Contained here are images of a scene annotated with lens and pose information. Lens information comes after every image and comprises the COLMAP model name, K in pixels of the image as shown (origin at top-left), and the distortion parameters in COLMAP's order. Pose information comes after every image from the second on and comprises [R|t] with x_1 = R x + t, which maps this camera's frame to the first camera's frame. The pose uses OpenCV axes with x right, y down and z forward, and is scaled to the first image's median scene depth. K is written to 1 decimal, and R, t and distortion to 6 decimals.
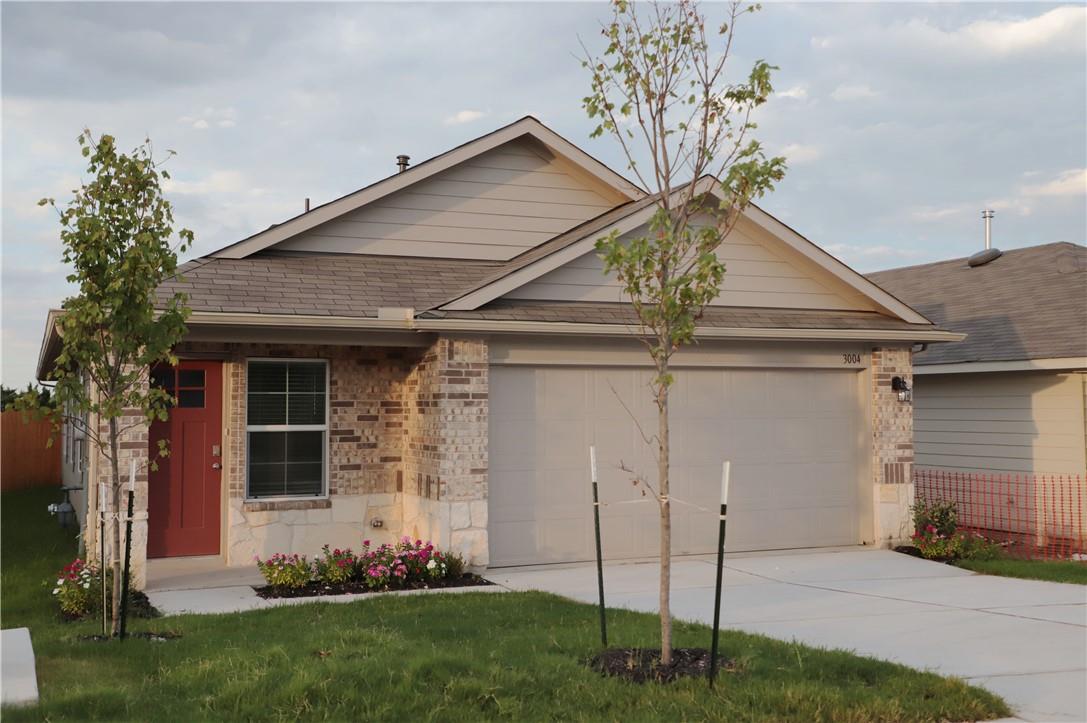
lens RADIAL K [[1155.5, 0, 543.5], [0, 1155.5, 361.5], [0, 0, 1]] dist [0.075902, 0.003718]
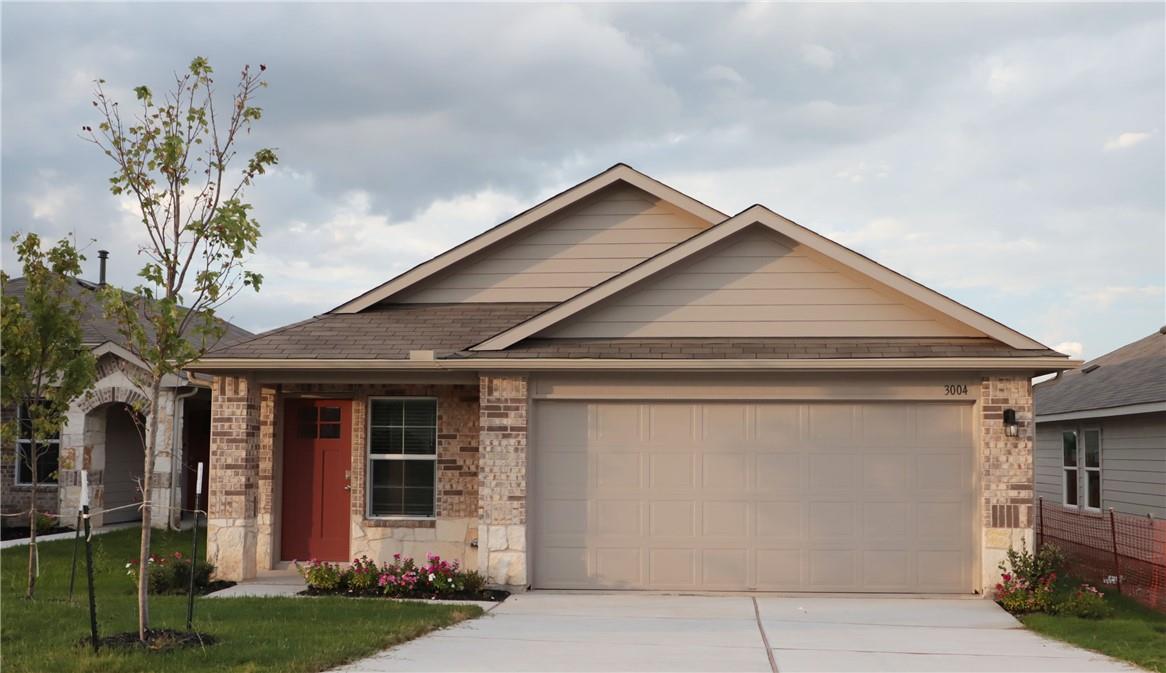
lens RADIAL K [[1160.3, 0, 649.1], [0, 1160.3, 391.4], [0, 0, 1]] dist [-0.050275, 0.015956]
pose [[0.886439, -0.015174, -0.462596, 0.531398], [0.009166, 0.999842, -0.015231, 0.011891], [0.462754, 0.009261, 0.886438, 0.090708]]
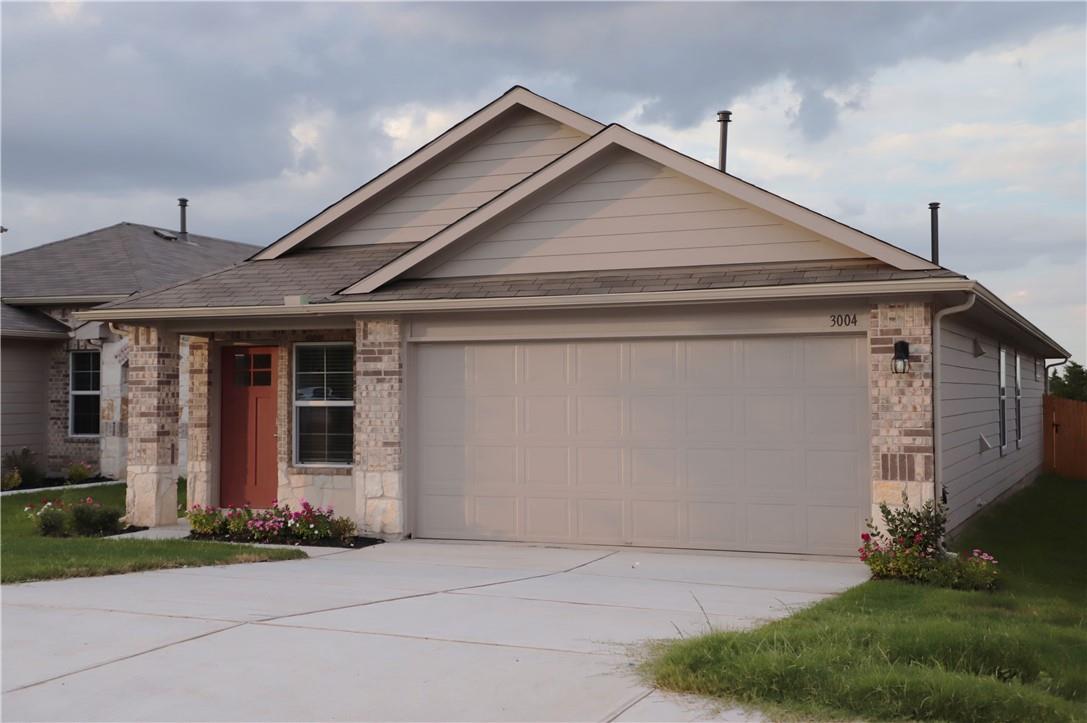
lens RADIAL K [[1369.0, 0, 543.5], [0, 1369.0, 361.5], [0, 0, 1]] dist [0.159341, -0.004180]
pose [[0.685771, -0.018786, -0.727575, 0.908867], [0.029560, 0.999561, 0.002052, 0.019921], [0.727217, -0.022914, 0.686025, 0.232119]]
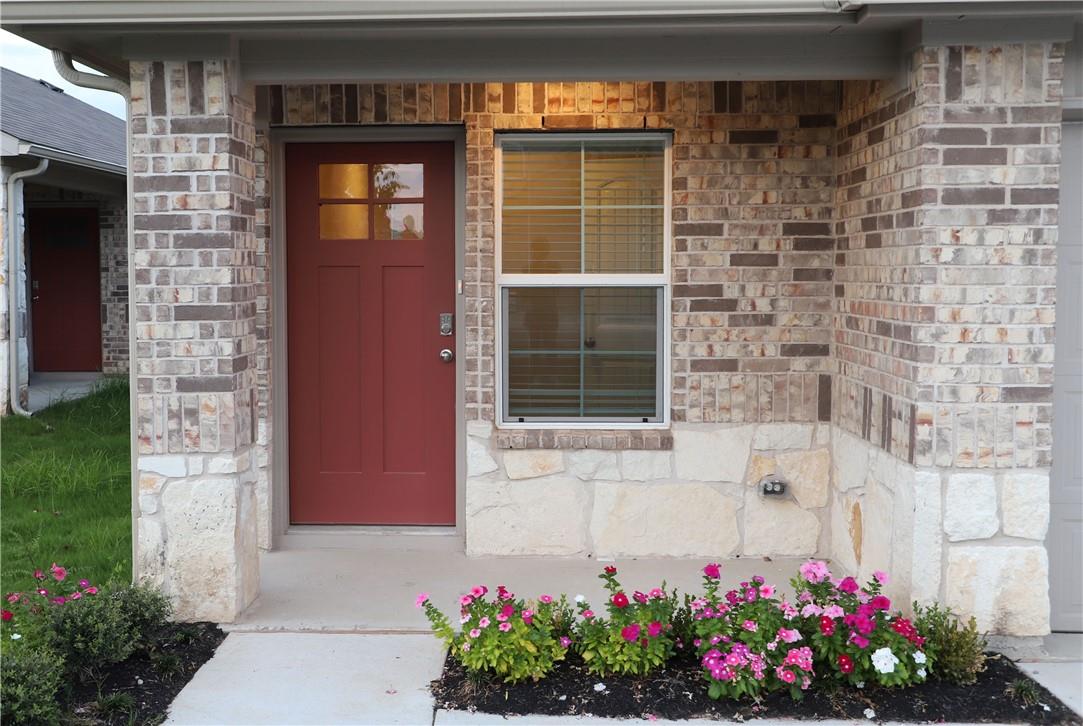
lens RADIAL K [[1128.4, 0, 487.3], [0, 1128.4, 339.8], [0, 0, 1]] dist [0.007609, 0.023645]
pose [[0.894415, 0.026917, -0.446428, -0.046514], [0.018711, 0.995061, 0.097482, 0.035536], [0.446847, -0.095542, 0.889494, 0.563177]]
